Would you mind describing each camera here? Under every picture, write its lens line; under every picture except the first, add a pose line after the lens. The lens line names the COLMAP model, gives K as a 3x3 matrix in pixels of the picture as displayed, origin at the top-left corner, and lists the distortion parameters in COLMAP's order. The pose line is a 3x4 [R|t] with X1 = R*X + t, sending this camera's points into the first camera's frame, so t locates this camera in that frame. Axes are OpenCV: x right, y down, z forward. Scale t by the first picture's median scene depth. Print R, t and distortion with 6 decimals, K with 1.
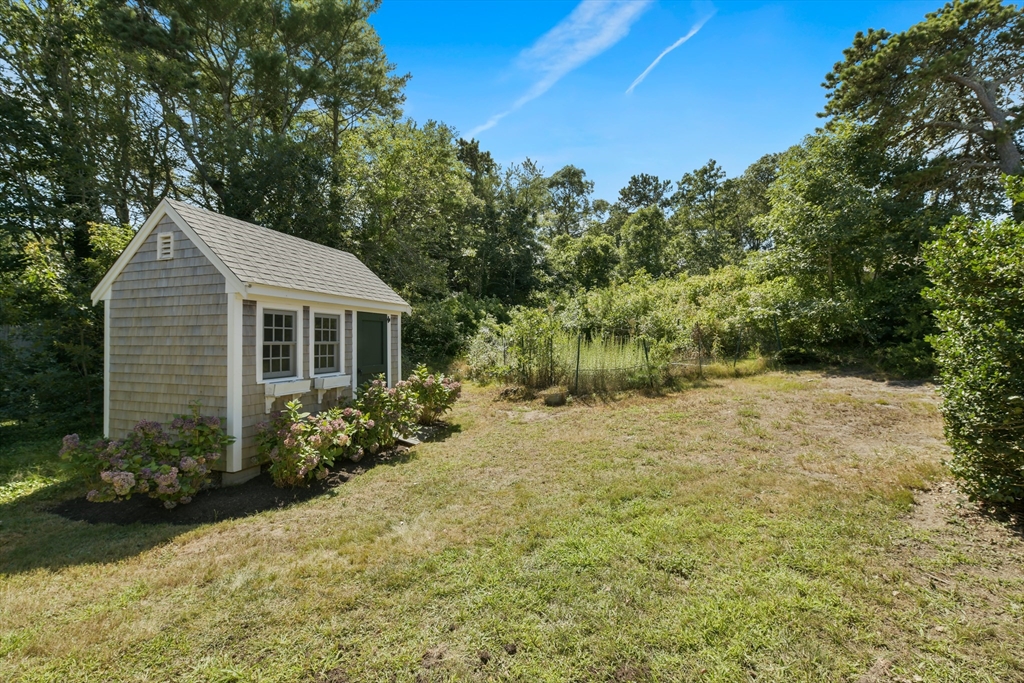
lens RADIAL K [[407.6, 0, 515.6], [0, 407.6, 339.1], [0, 0, 1]] dist [-0.014512, 0.000009]
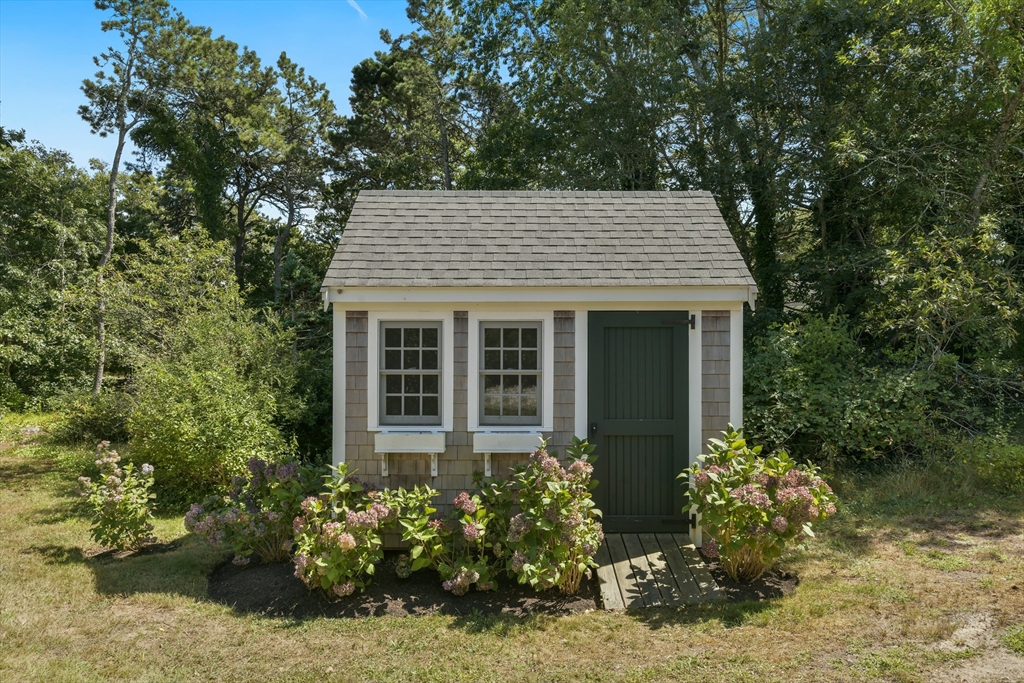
lens RADIAL K [[674.6, 0, 511.7], [0, 674.6, 350.0], [0, 0, 1]] dist [-0.008355, 0.000033]
pose [[0.293518, -0.005136, -0.955940, 0.504123], [0.002642, 0.999986, -0.004561, -0.019799], [0.955950, -0.001187, 0.293528, 0.834498]]
